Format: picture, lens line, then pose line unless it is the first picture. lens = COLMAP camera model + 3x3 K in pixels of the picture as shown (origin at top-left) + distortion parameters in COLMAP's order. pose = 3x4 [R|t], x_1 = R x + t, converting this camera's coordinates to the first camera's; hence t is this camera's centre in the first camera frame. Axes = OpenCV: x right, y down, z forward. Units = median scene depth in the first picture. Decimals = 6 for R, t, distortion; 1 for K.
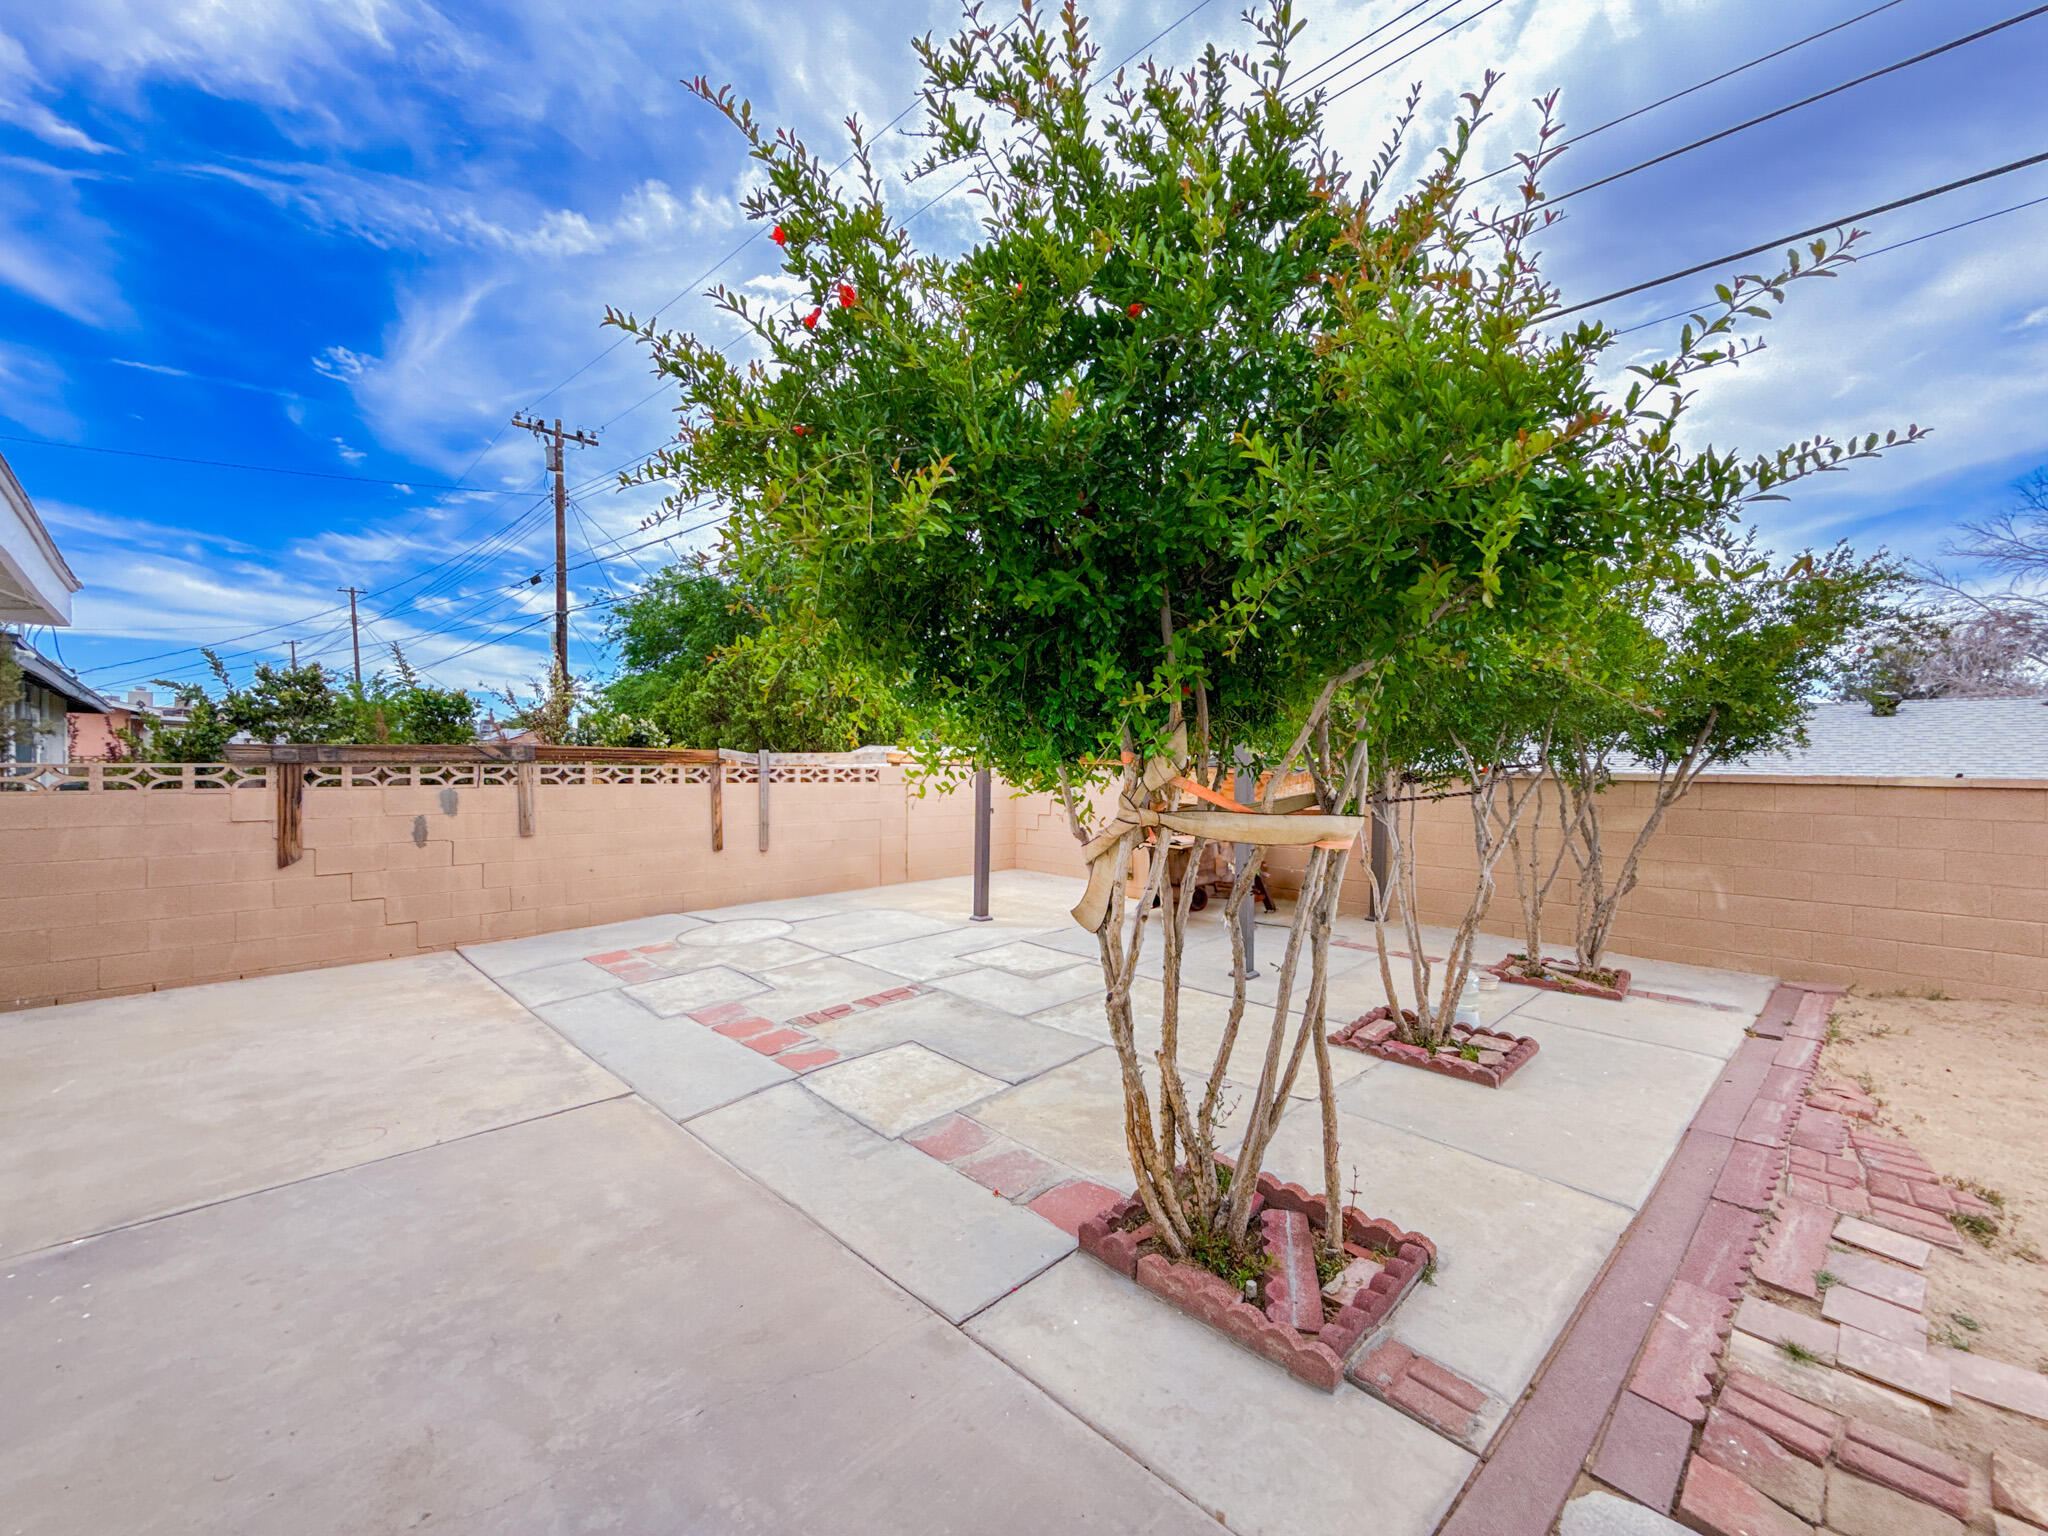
lens RADIAL K [[817.3, 0, 1022.1], [0, 817.3, 812.4], [0, 0, 1]] dist [0.000482, 0.000198]
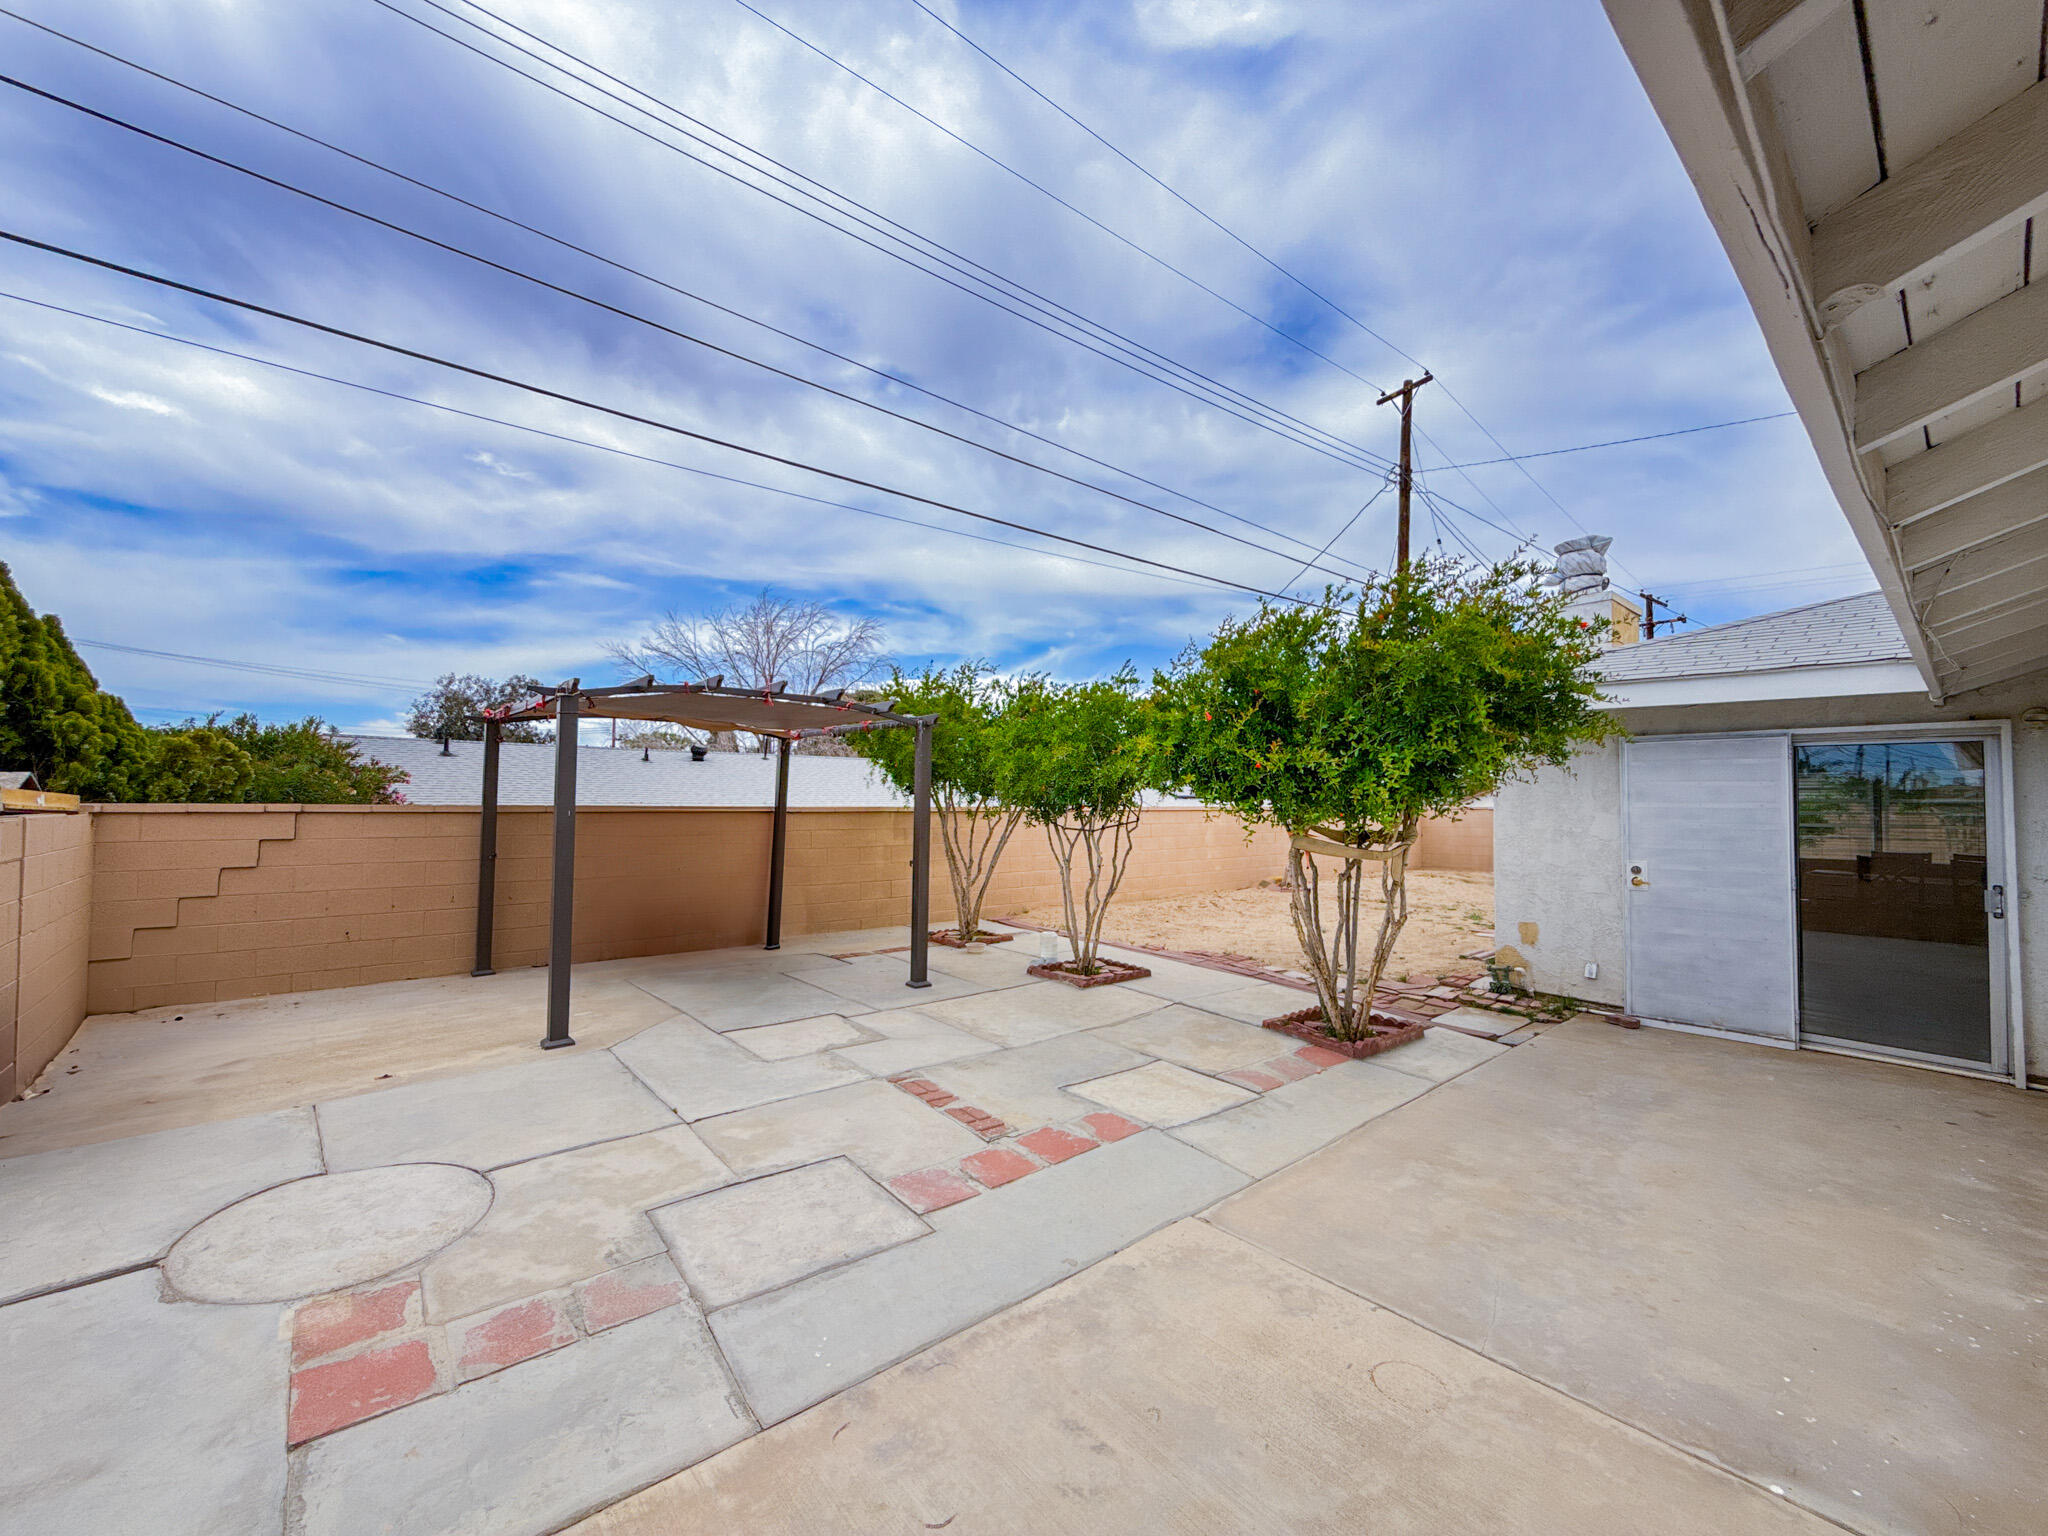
lens RADIAL K [[831.0, 0, 1033.9], [0, 831.0, 769.8], [0, 0, 1]] dist [-0.001415, -0.000216]
pose [[0.081448, 0.025988, 0.996339, -0.956705], [0.055572, 0.997986, -0.030574, -0.066322], [-0.995127, 0.057859, 0.079840, 0.762037]]
